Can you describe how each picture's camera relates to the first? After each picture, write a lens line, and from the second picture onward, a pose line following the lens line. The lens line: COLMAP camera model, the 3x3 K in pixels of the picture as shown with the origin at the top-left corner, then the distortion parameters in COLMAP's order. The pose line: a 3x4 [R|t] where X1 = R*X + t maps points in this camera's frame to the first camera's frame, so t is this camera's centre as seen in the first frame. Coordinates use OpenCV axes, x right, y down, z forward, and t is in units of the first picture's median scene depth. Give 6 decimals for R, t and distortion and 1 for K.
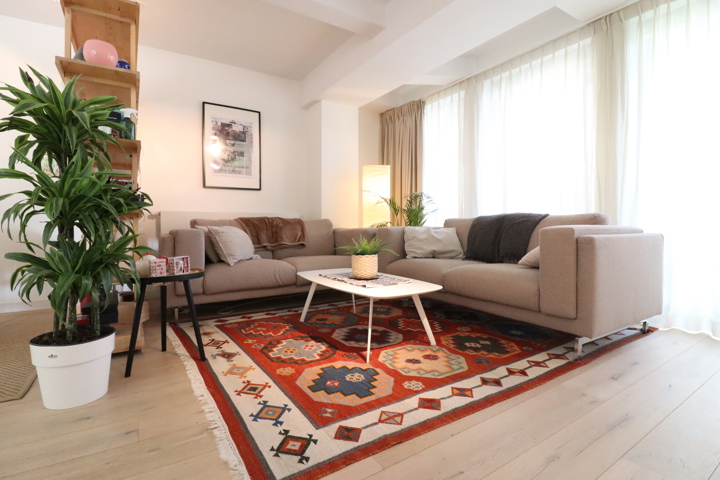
lens RADIAL K [[346.5, 0, 364.1], [0, 346.5, 227.1], [0, 0, 1]] dist [-0.000858, -0.010122]
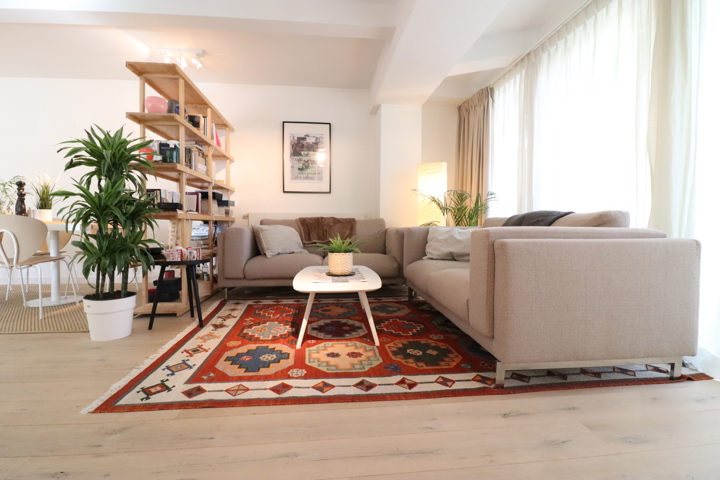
lens RADIAL K [[346.5, 0, 358.1], [0, 346.5, 221.9], [0, 0, 1]] dist [-0.000858, -0.010122]
pose [[0.891899, 0.000983, -0.452234, 0.700796], [-0.004916, 0.999960, -0.007522, -0.009464], [0.452209, 0.008932, 0.891868, 0.094806]]
